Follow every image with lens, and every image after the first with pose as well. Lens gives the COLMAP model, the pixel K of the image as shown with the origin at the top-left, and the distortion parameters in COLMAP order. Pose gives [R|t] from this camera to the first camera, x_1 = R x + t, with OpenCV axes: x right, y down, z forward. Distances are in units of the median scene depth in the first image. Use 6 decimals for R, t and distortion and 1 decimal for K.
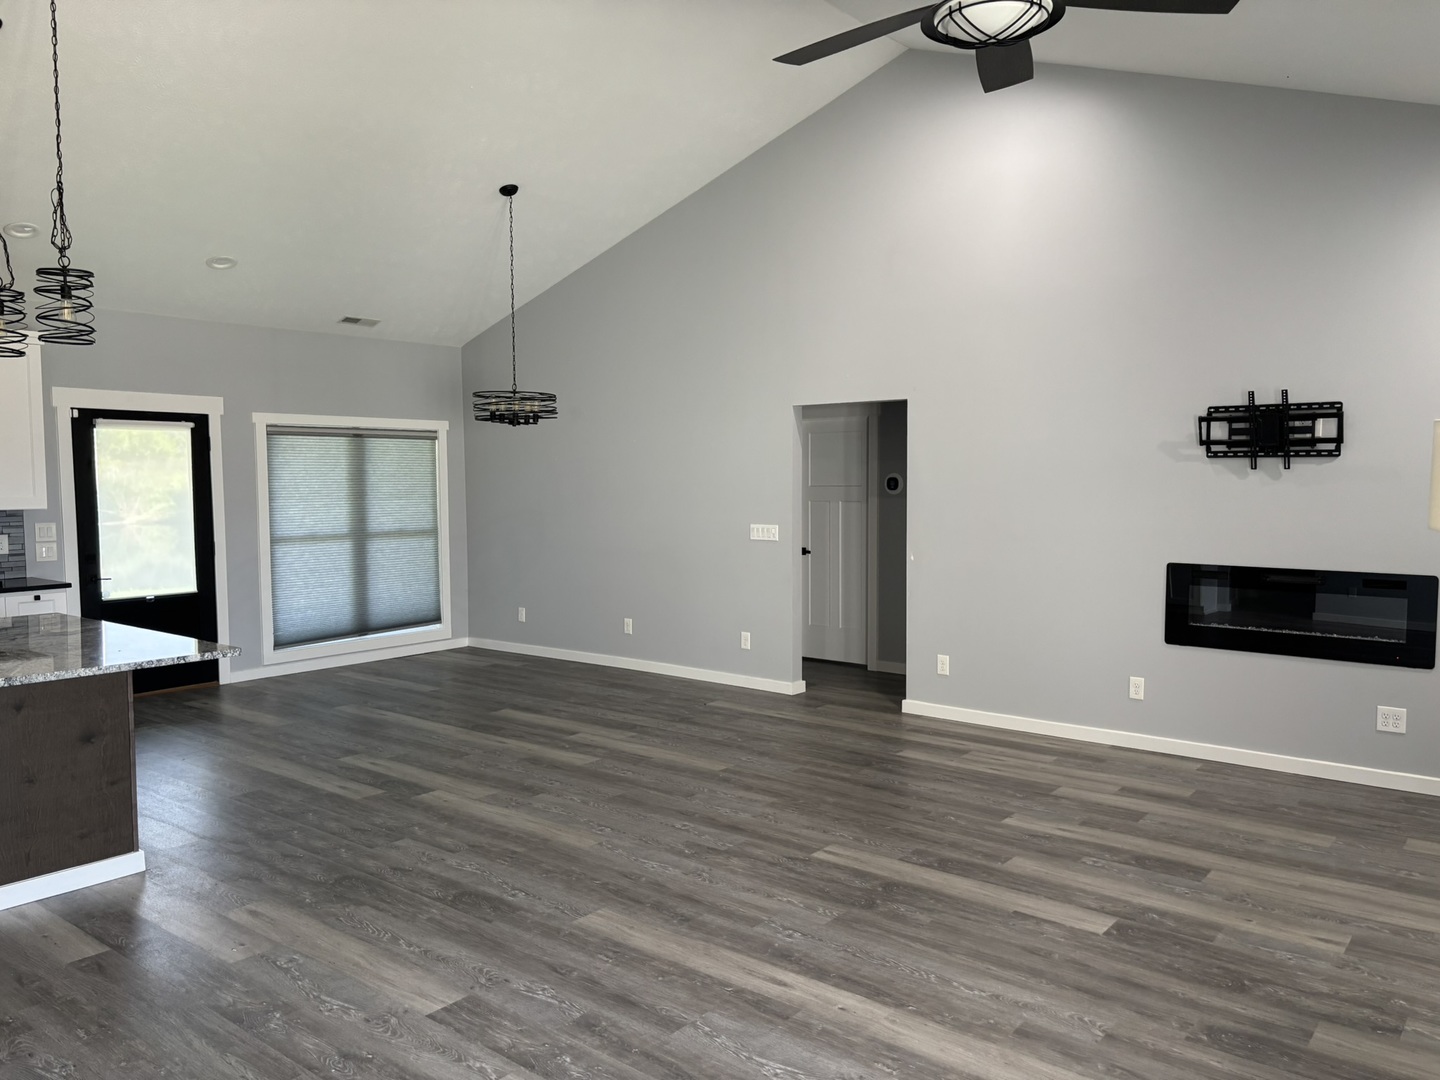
lens RADIAL K [[1089.7, 0, 729.9], [0, 1089.7, 533.2], [0, 0, 1]] dist [0.057899, -0.049769]
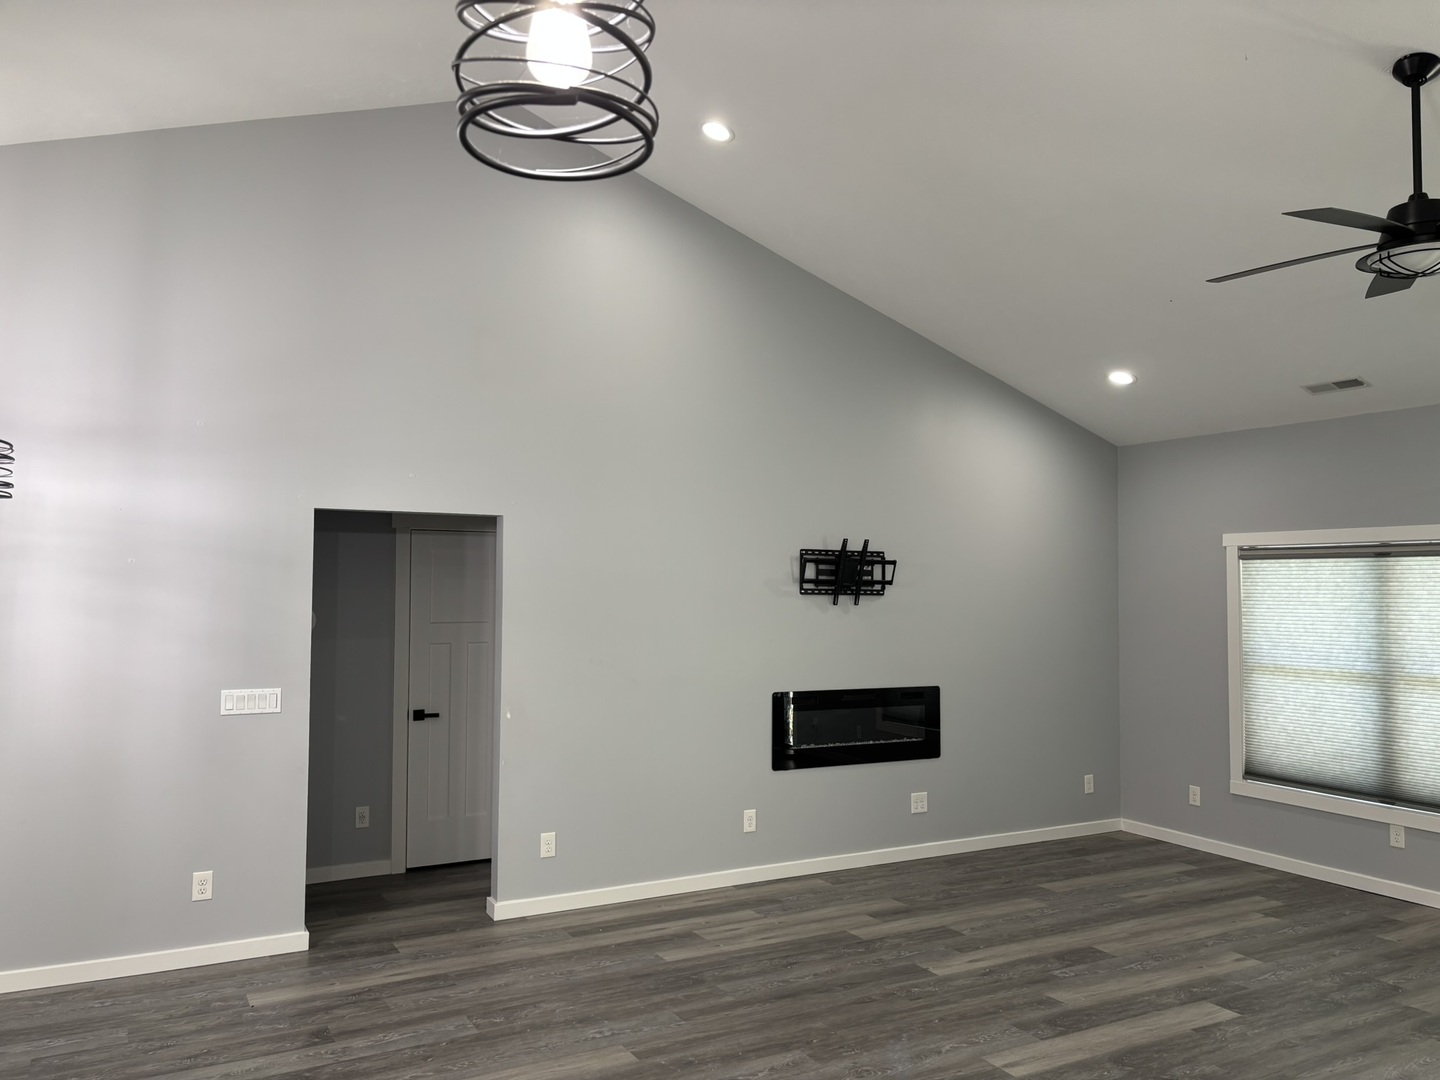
lens RADIAL K [[1089.7, 0, 729.9], [0, 1089.7, 533.2], [0, 0, 1]] dist [0.057899, -0.049769]
pose [[0.367629, 0.057310, 0.928205, -0.676268], [0.045359, 0.995806, -0.079449, -0.050498], [-0.928866, 0.071310, 0.363488, 0.725560]]
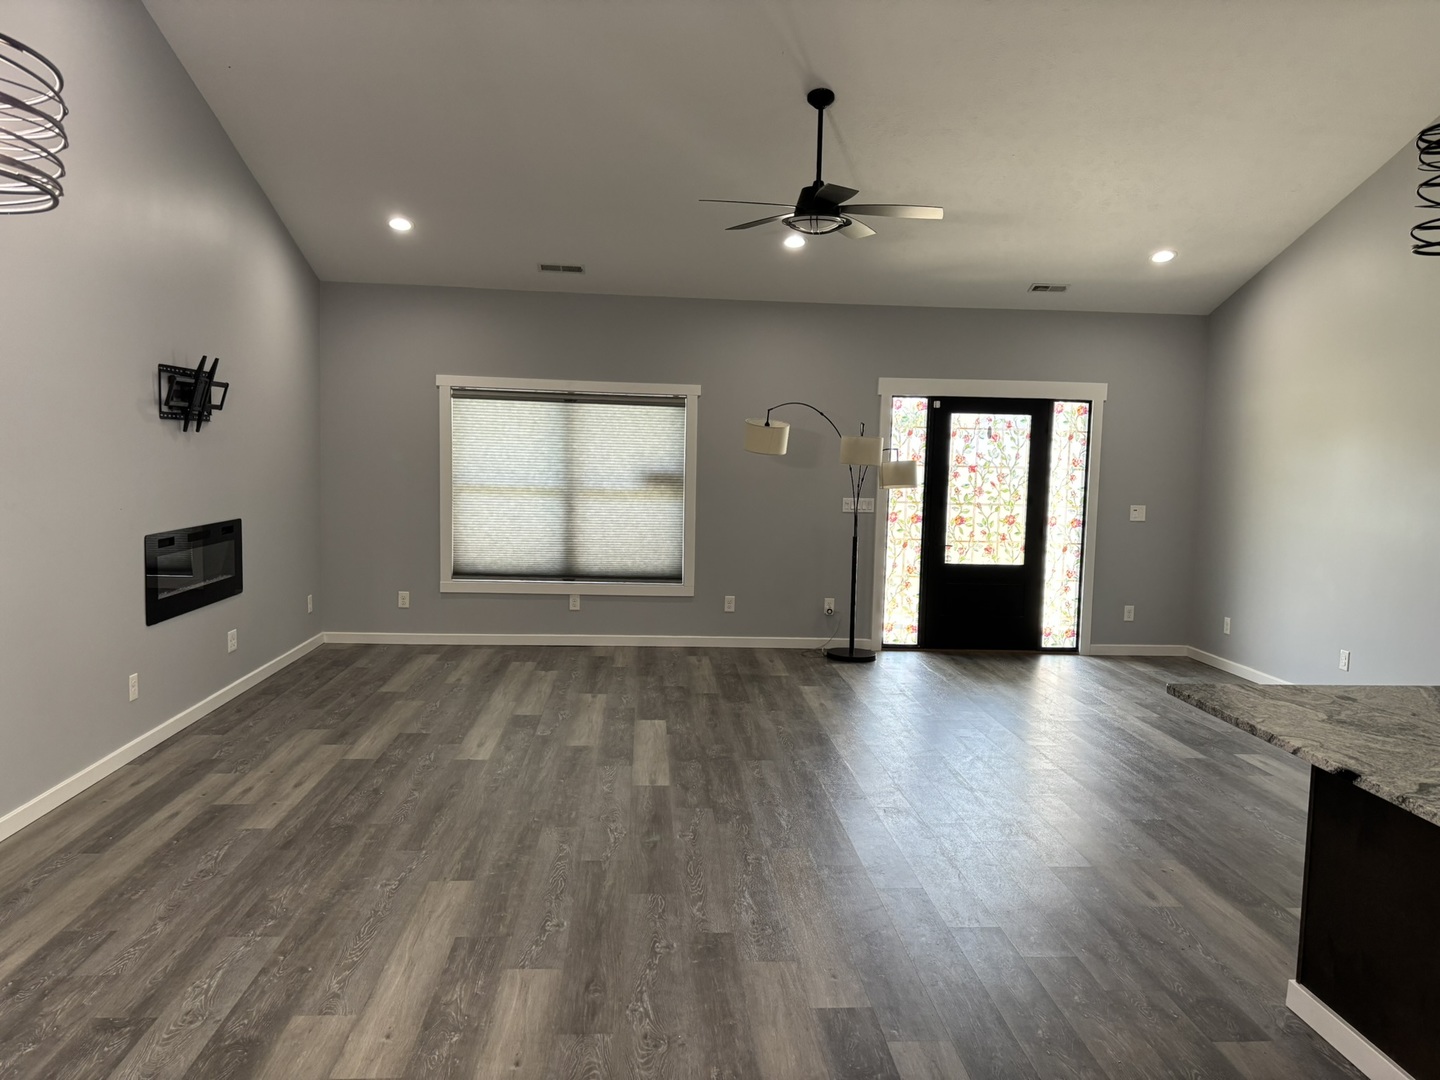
lens RADIAL K [[1077.9, 0, 743.6], [0, 1077.9, 543.5], [0, 0, 1]] dist [0.004478, 0.002108]
pose [[-0.693541, -0.080064, 0.715954, -0.631291], [0.016370, 0.991797, 0.126769, -0.078147], [-0.720231, 0.099640, -0.686542, 1.406758]]
